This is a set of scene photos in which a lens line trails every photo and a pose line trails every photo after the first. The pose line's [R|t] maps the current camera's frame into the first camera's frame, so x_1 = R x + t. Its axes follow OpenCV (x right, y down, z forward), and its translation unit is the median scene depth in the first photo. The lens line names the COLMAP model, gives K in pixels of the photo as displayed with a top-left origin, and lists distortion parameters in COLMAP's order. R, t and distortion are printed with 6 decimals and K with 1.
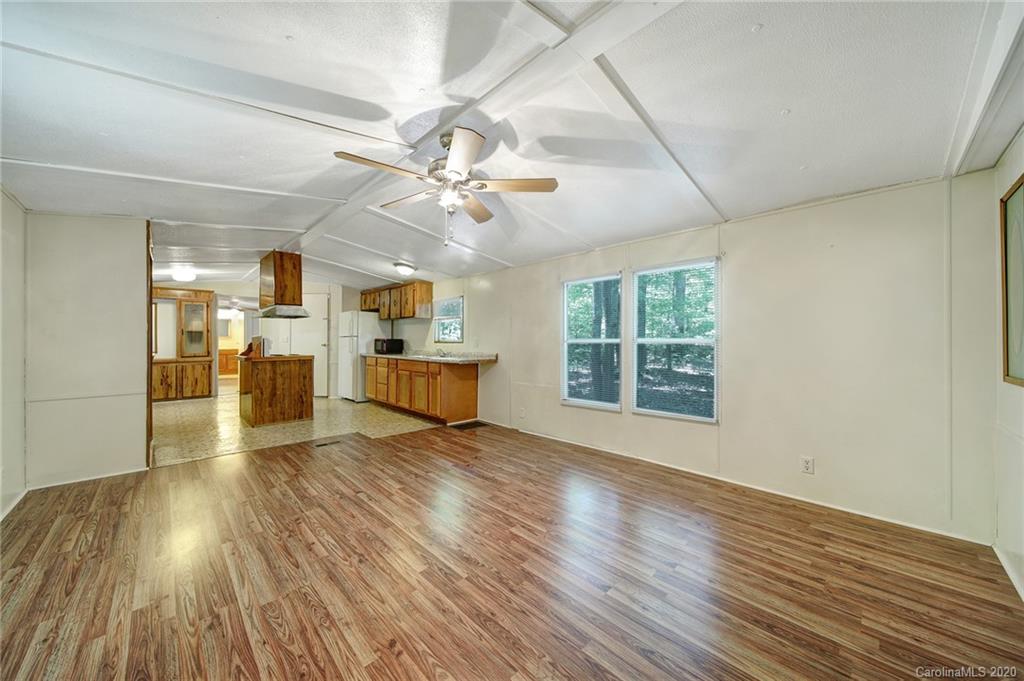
lens RADIAL K [[362.0, 0, 512.6], [0, 362.0, 340.1], [0, 0, 1]] dist [-0.003292, -0.000473]
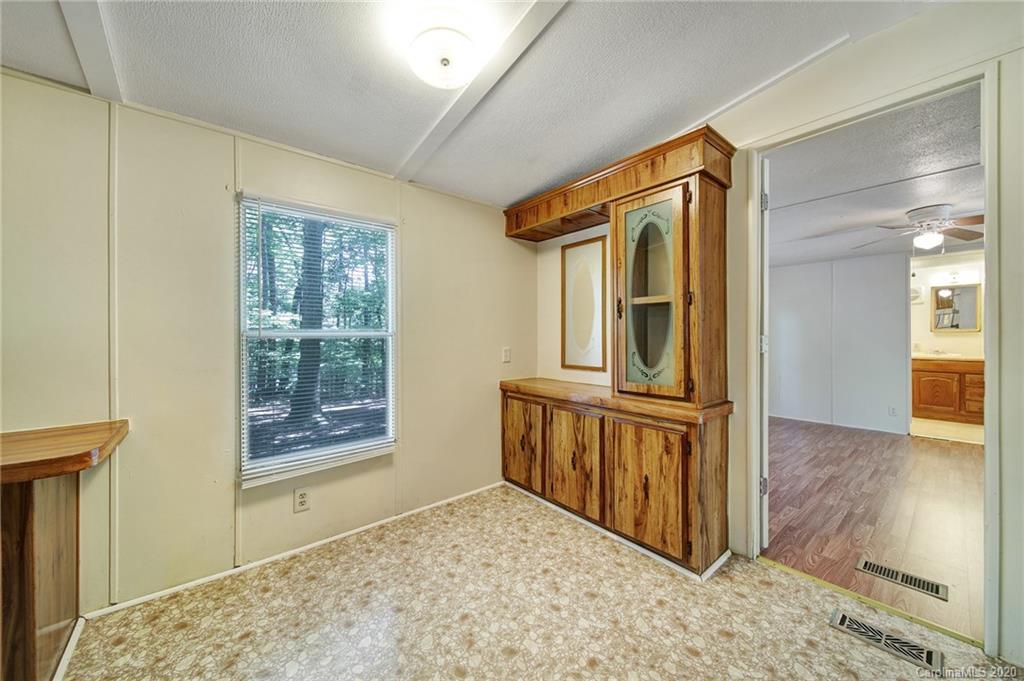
lens RADIAL K [[362.0, 0, 509.1], [0, 362.0, 335.7], [0, 0, 1]] dist [-0.003292, -0.000473]
pose [[-0.083039, -0.005910, -0.996529, -0.869665], [-0.000858, 0.999982, -0.005859, 0.001863], [0.996546, 0.000369, -0.083042, 1.337185]]
